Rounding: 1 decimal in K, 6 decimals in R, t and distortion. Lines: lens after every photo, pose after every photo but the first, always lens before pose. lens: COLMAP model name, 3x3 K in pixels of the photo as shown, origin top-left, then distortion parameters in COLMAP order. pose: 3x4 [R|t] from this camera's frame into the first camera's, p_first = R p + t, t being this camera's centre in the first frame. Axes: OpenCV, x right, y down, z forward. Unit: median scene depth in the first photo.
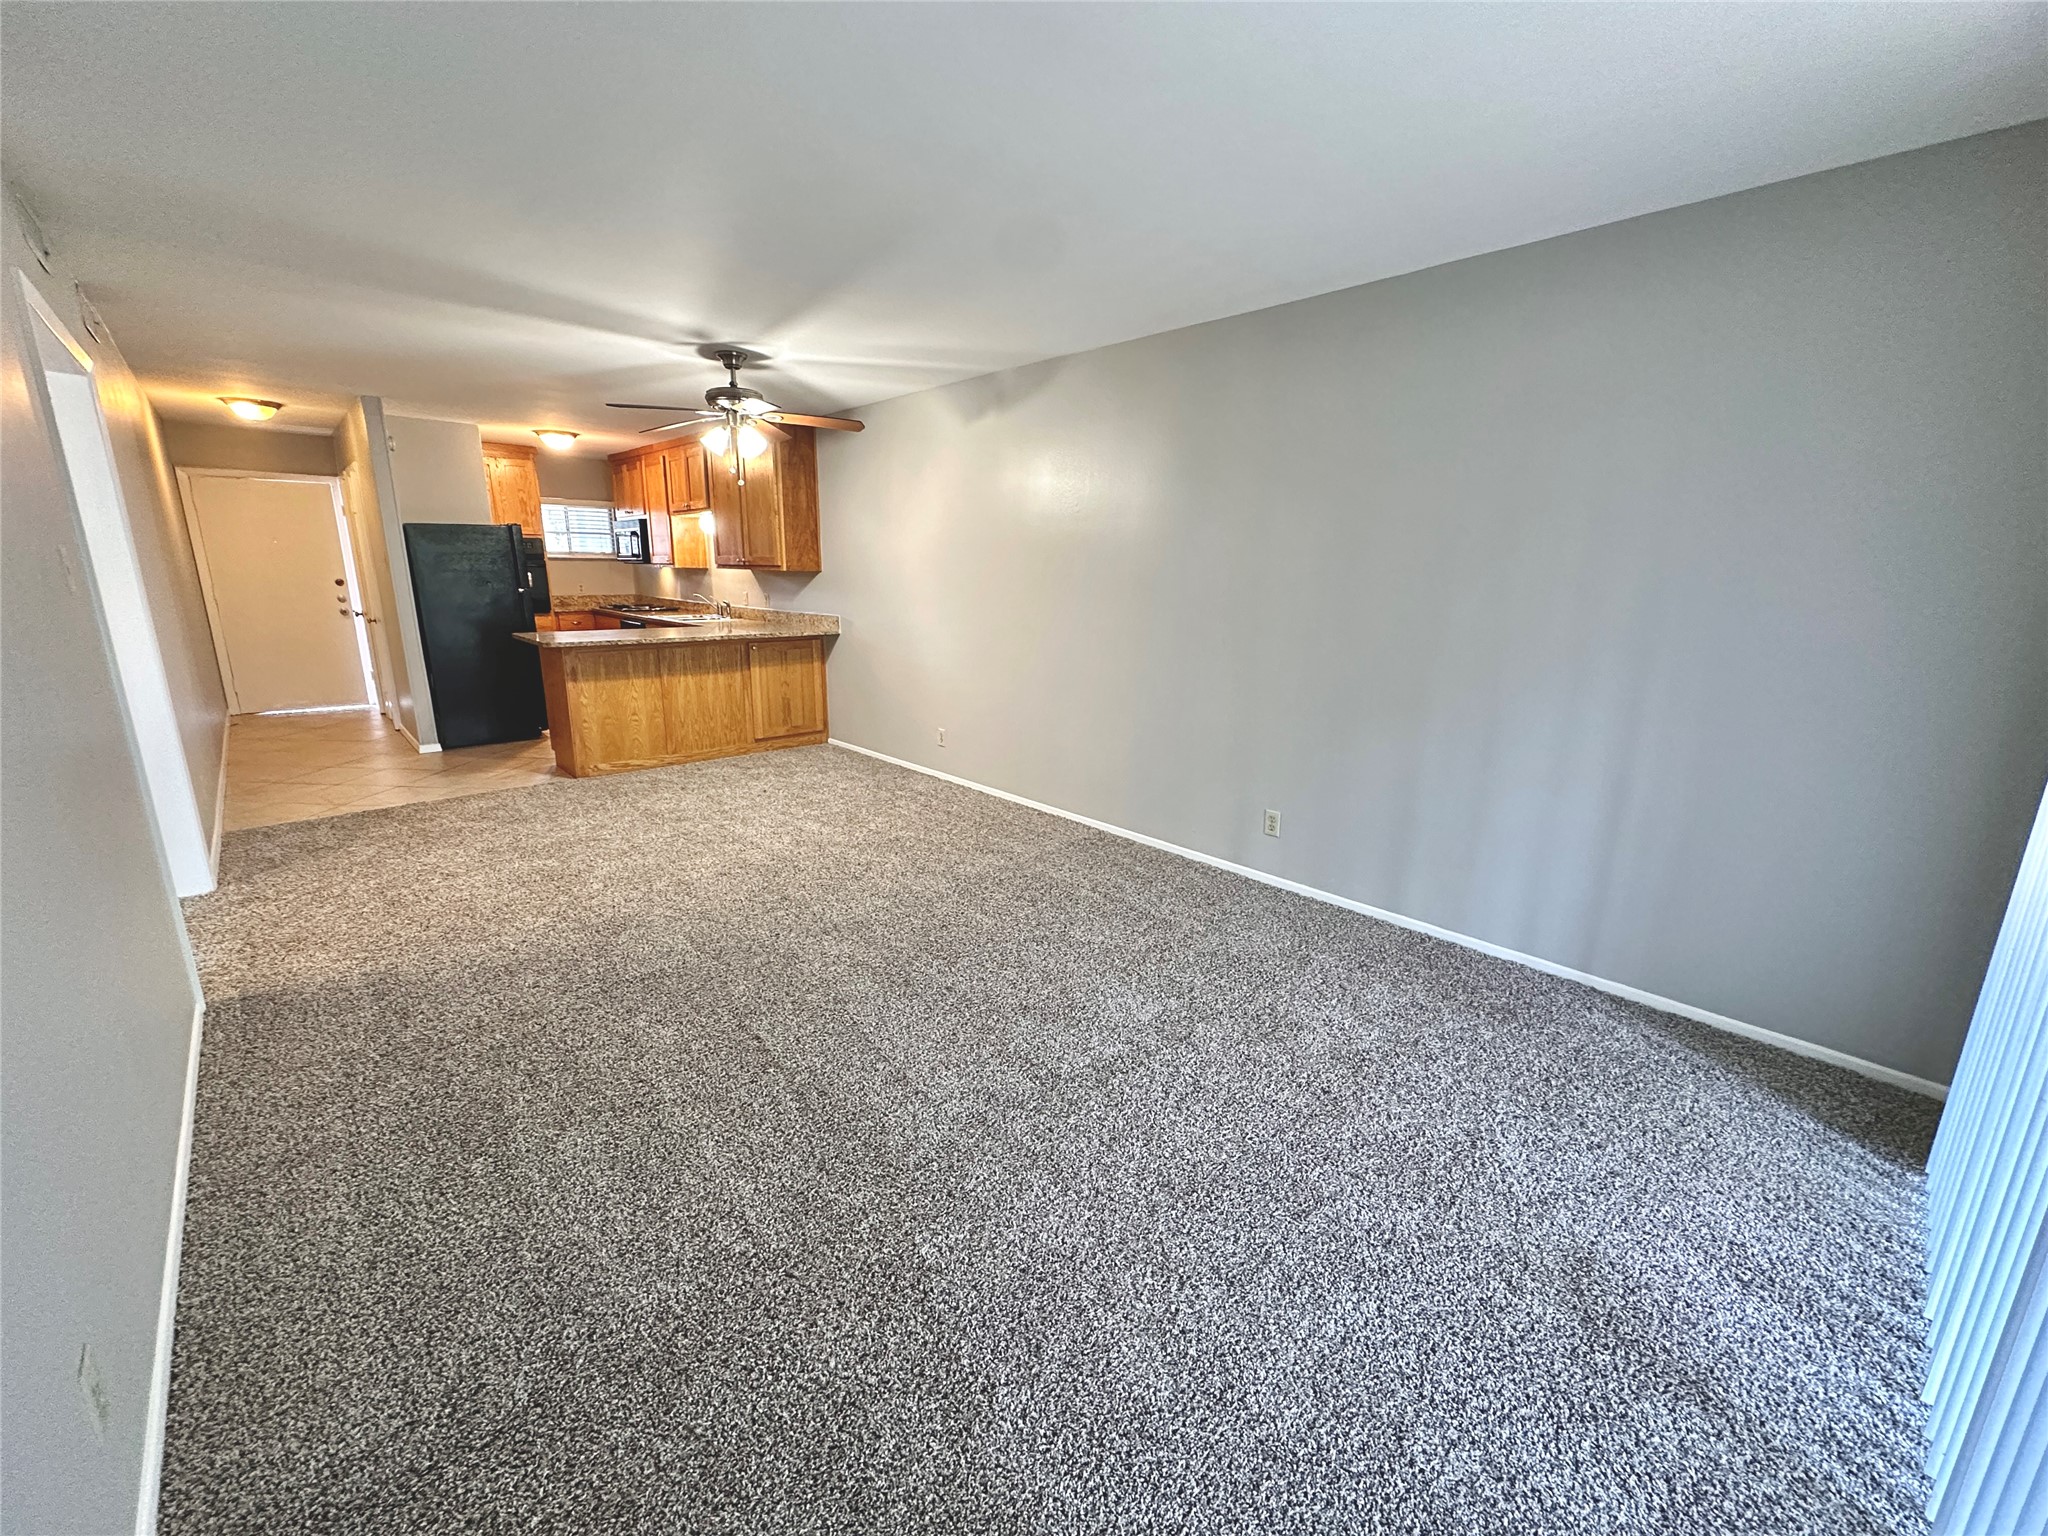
lens RADIAL K [[816.5, 0, 1007.3], [0, 816.5, 768.7], [0, 0, 1]] dist [-0.001494, 0.000077]
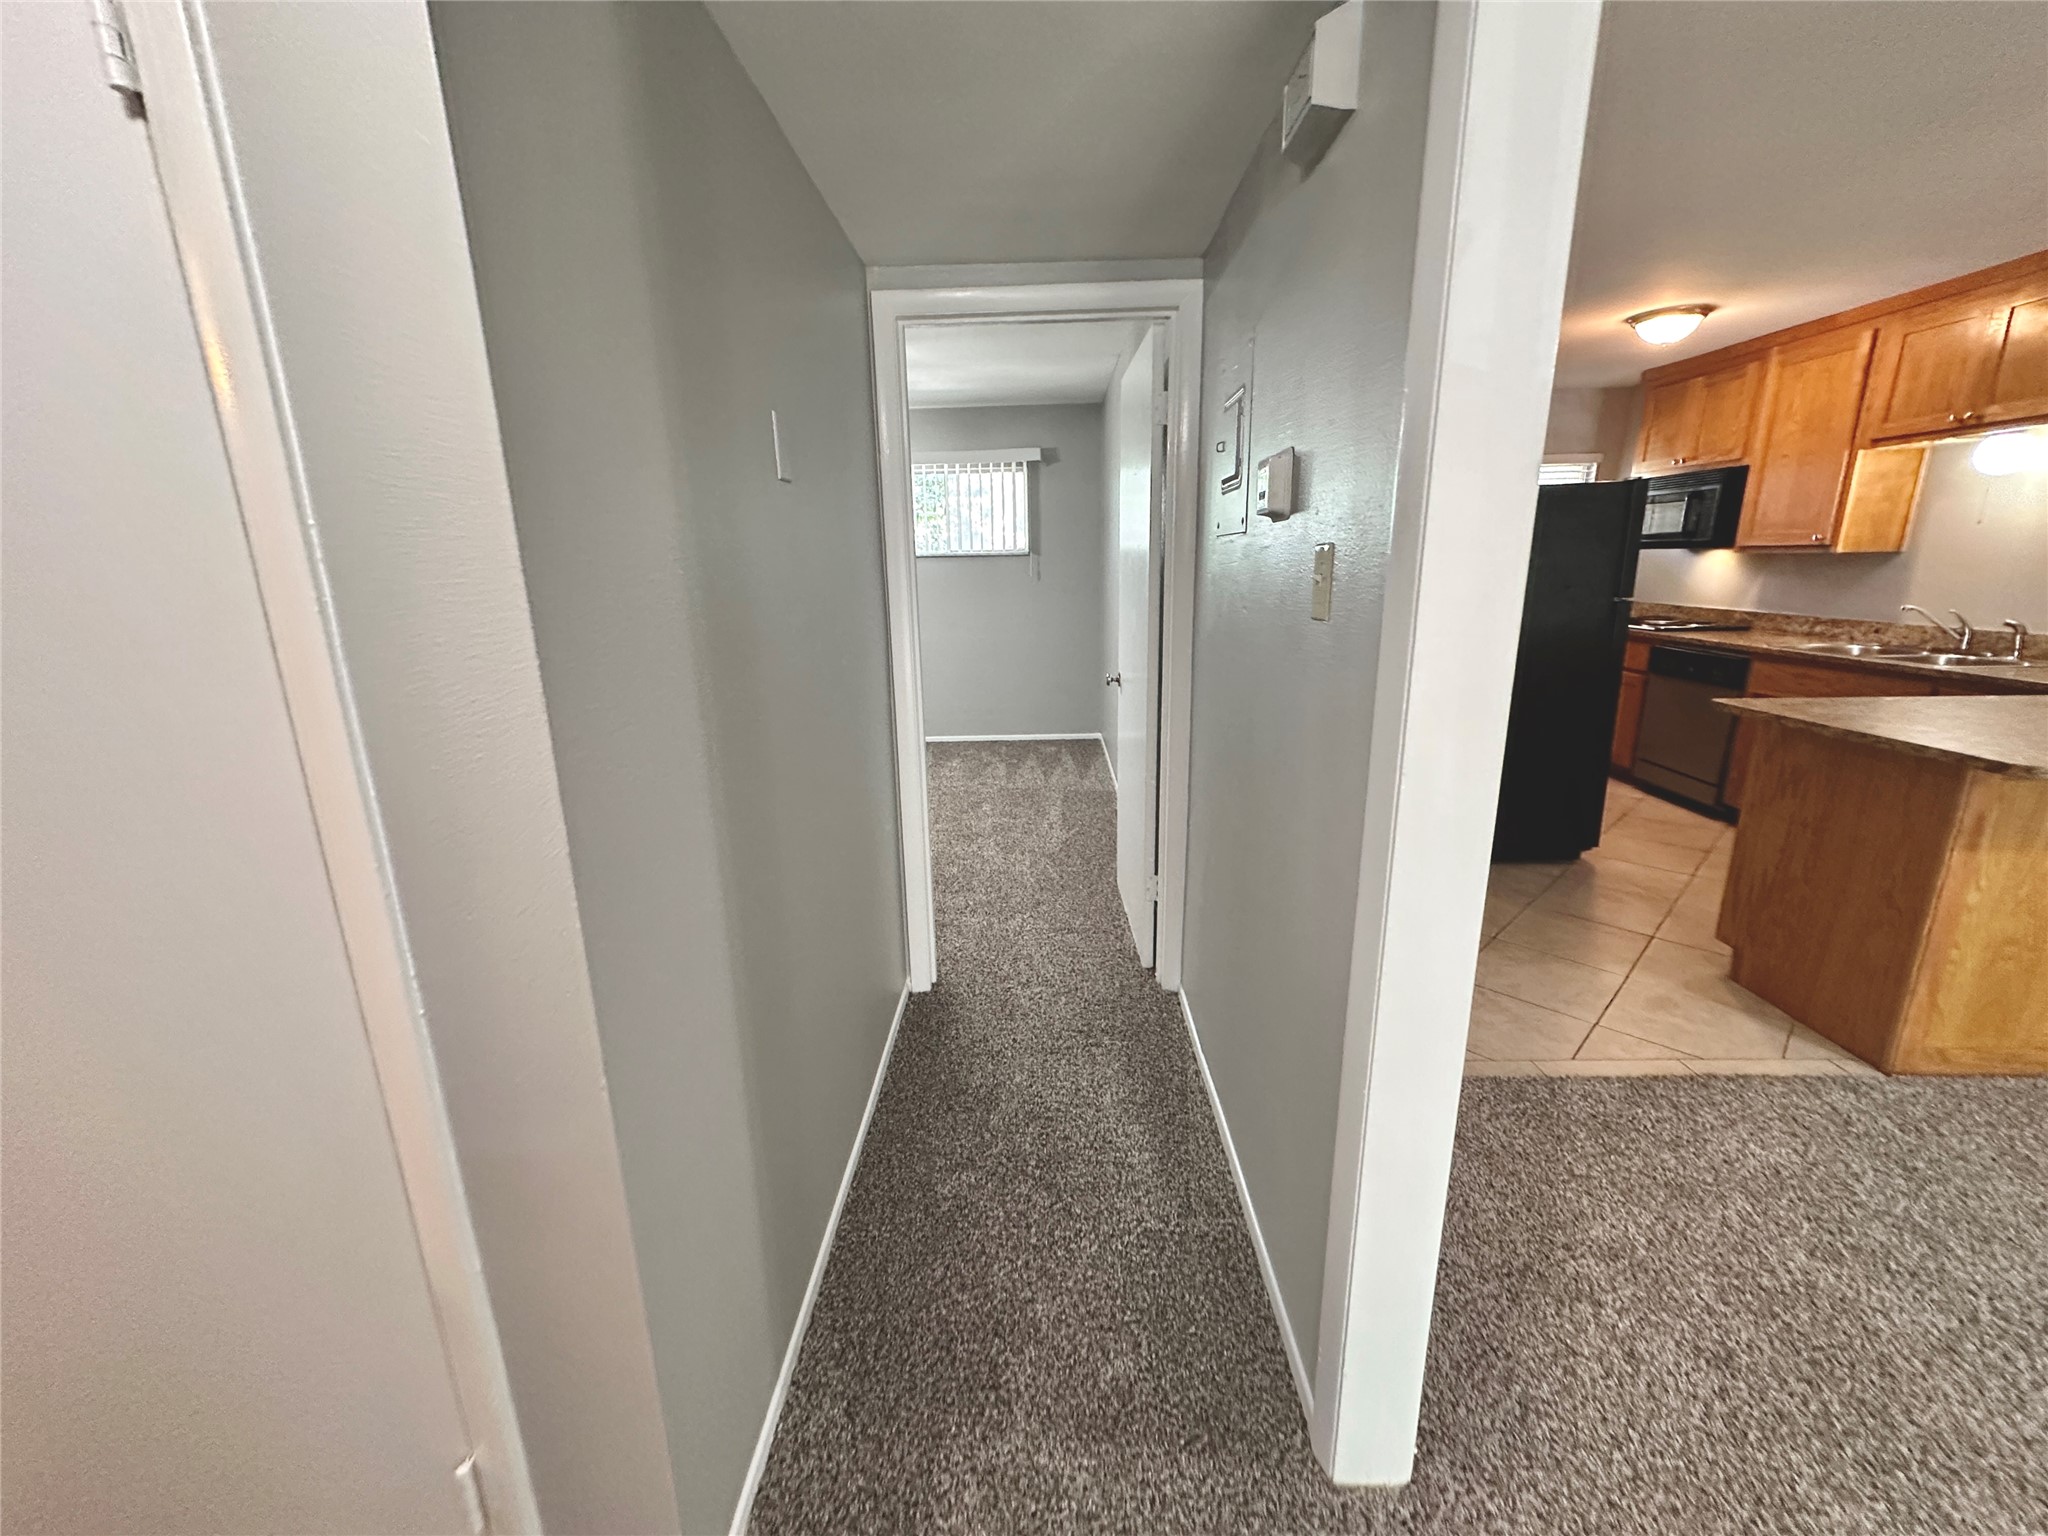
lens RADIAL K [[816.5, 0, 1021.1], [0, 816.5, 767.1], [0, 0, 1]] dist [-0.001494, 0.000077]
pose [[0.727027, 0.145164, -0.671088, -0.456835], [-0.137723, 0.988363, 0.064591, -0.082061], [0.672655, 0.045465, 0.738558, 0.308875]]
